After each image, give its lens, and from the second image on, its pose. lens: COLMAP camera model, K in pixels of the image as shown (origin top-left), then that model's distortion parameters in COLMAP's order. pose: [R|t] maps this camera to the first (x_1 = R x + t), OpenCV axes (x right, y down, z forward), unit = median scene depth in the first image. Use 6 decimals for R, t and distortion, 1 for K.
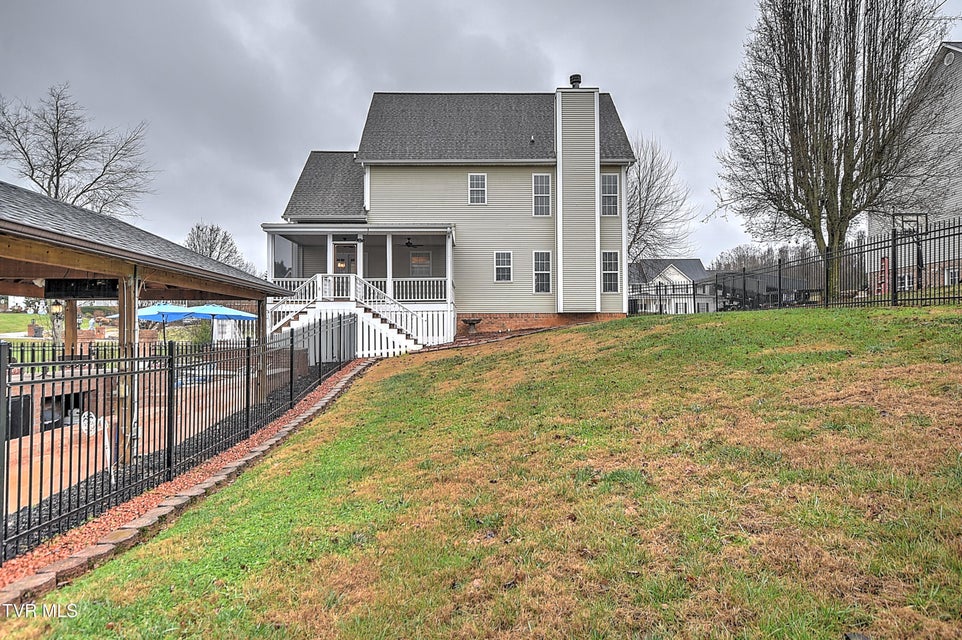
lens RADIAL K [[603.4, 0, 481.0], [0, 603.4, 320.0], [0, 0, 1]] dist [0.038919, 0.002497]
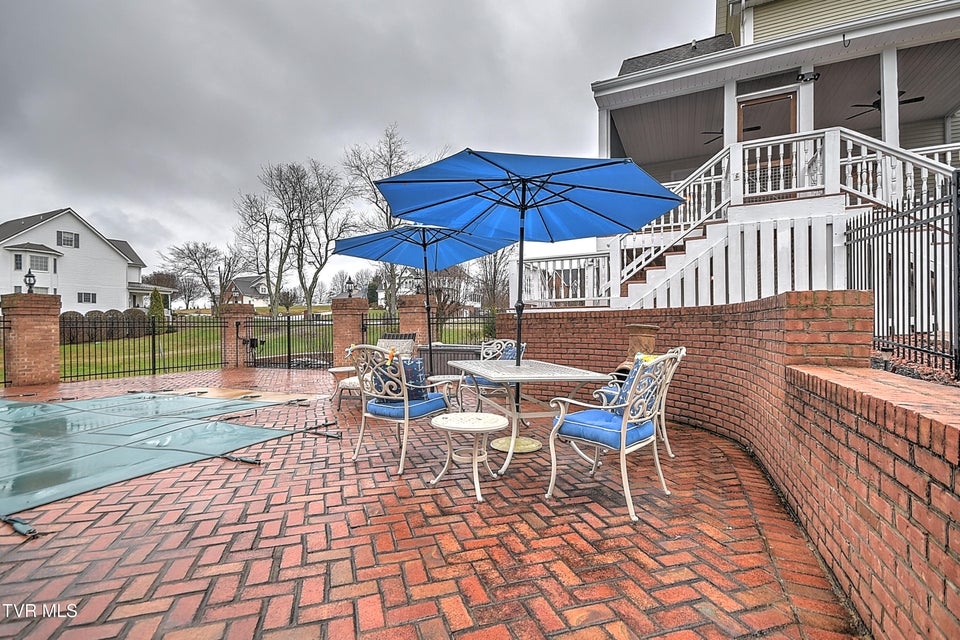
lens RADIAL K [[443.1, 0, 479.0], [0, 443.1, 324.7], [0, 0, 1]] dist [0.000409, -0.000228]
pose [[0.897612, -0.004016, -0.440768, -0.234799], [0.012316, 0.999797, 0.015972, 0.037065], [0.440615, -0.019765, 0.897479, 0.505945]]
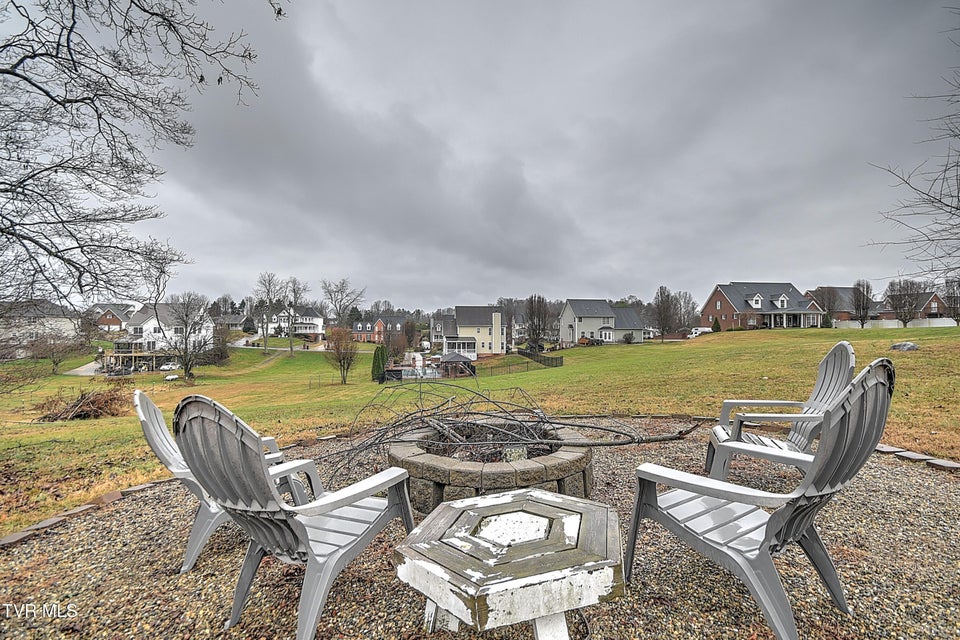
lens RADIAL K [[413.0, 0, 482.3], [0, 413.0, 325.6], [0, 0, 1]] dist [0.001310, -0.000390]
pose [[0.991504, 0.009905, 0.129699, -0.454506], [-0.011738, 0.999842, 0.013382, -0.313281], [-0.129546, -0.014791, 0.991463, -2.688197]]
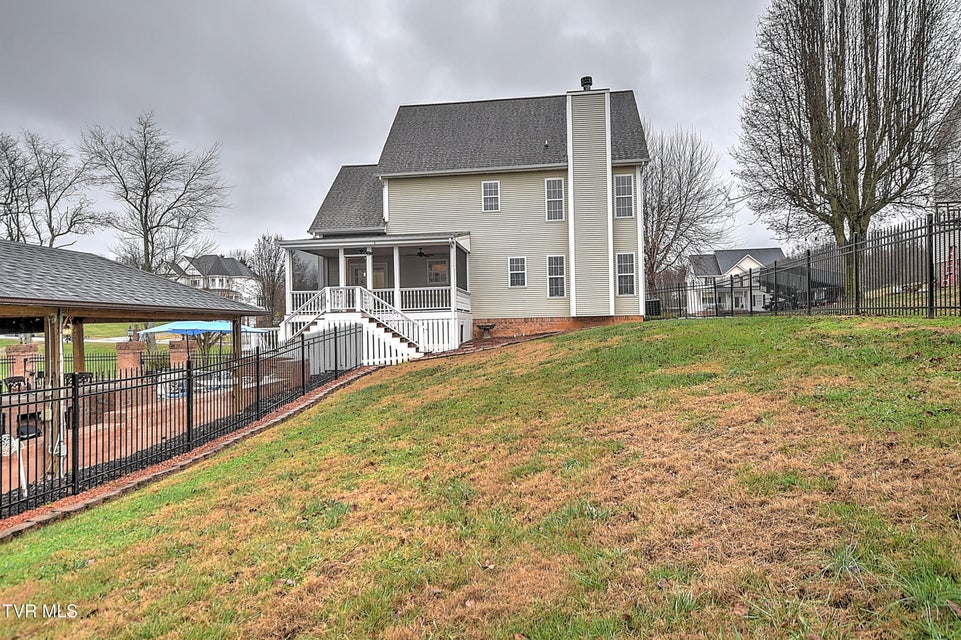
lens RADIAL K [[602.7, 0, 480.5], [0, 602.7, 320.0], [0, 0, 1]] dist [0.038919, 0.002497]
pose [[0.990110, -0.018127, -0.139117, 0.116263], [0.019318, 0.999787, 0.007217, -0.016602], [0.138956, -0.009833, 0.990250, -0.011467]]
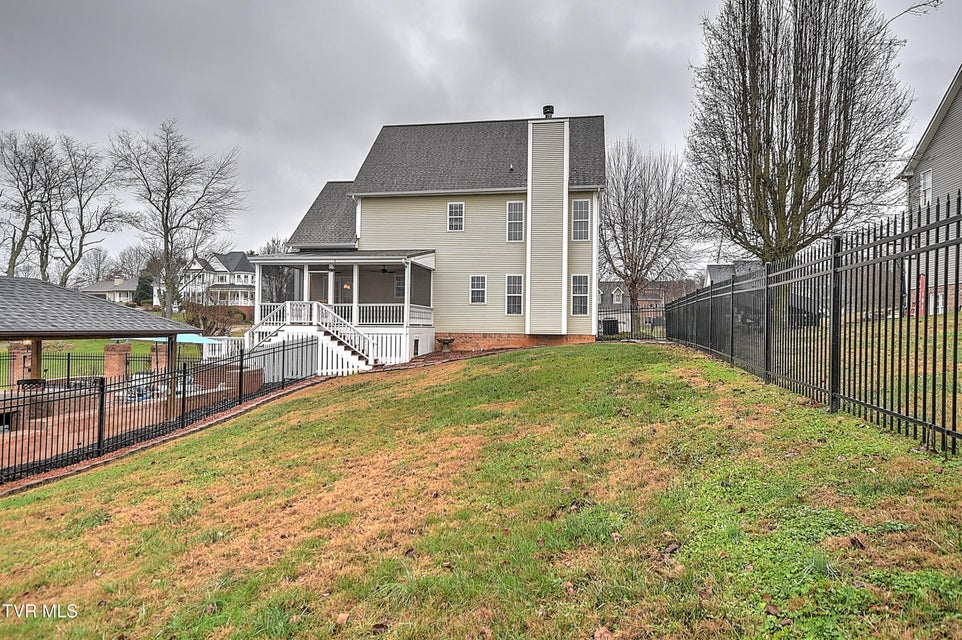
lens RADIAL K [[603.4, 0, 481.0], [0, 603.4, 320.0], [0, 0, 1]] dist [0.038919, 0.002497]
pose [[0.981424, 0.013728, -0.191361, 0.249311], [-0.012367, 0.999889, 0.008305, -0.043763], [0.191454, -0.005784, 0.981485, -0.045422]]
